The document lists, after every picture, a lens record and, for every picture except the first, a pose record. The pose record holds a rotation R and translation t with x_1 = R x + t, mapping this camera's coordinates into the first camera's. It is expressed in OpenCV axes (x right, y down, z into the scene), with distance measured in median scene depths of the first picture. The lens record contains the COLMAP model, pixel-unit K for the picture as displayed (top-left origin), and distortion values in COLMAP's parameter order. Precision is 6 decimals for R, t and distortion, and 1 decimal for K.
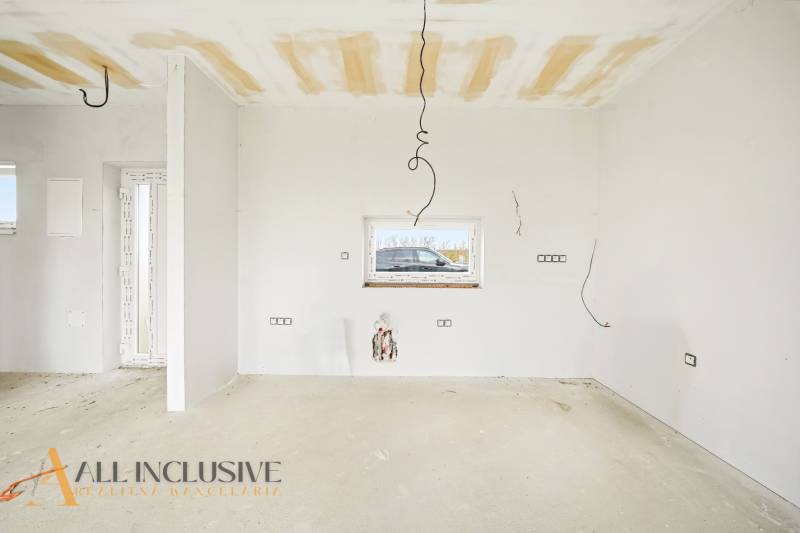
lens RADIAL K [[283.5, 0, 400.5], [0, 283.5, 265.4], [0, 0, 1]] dist [-0.000844, -0.000314]
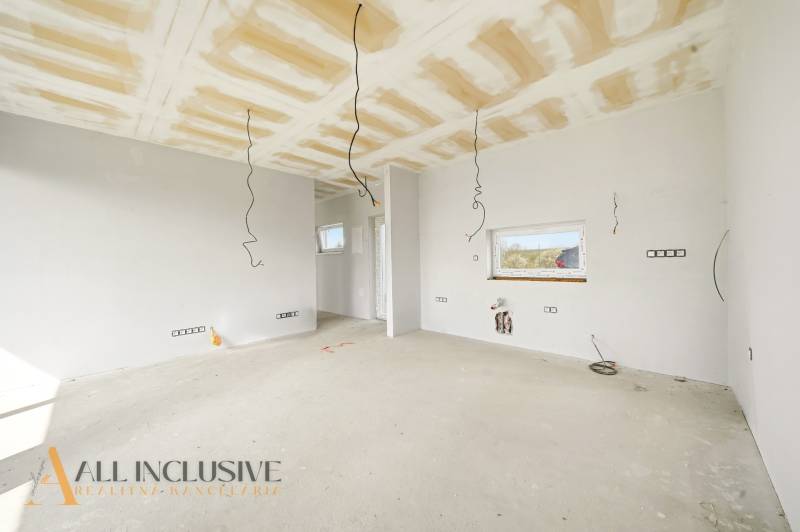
lens RADIAL K [[283.5, 0, 400.5], [0, 283.5, 264.9], [0, 0, 1]] dist [-0.000844, -0.000314]
pose [[0.730807, -0.018375, -0.682336, 0.526245], [0.014745, 0.999829, -0.011131, 0.012867], [0.682424, -0.001926, 0.730954, -0.351029]]
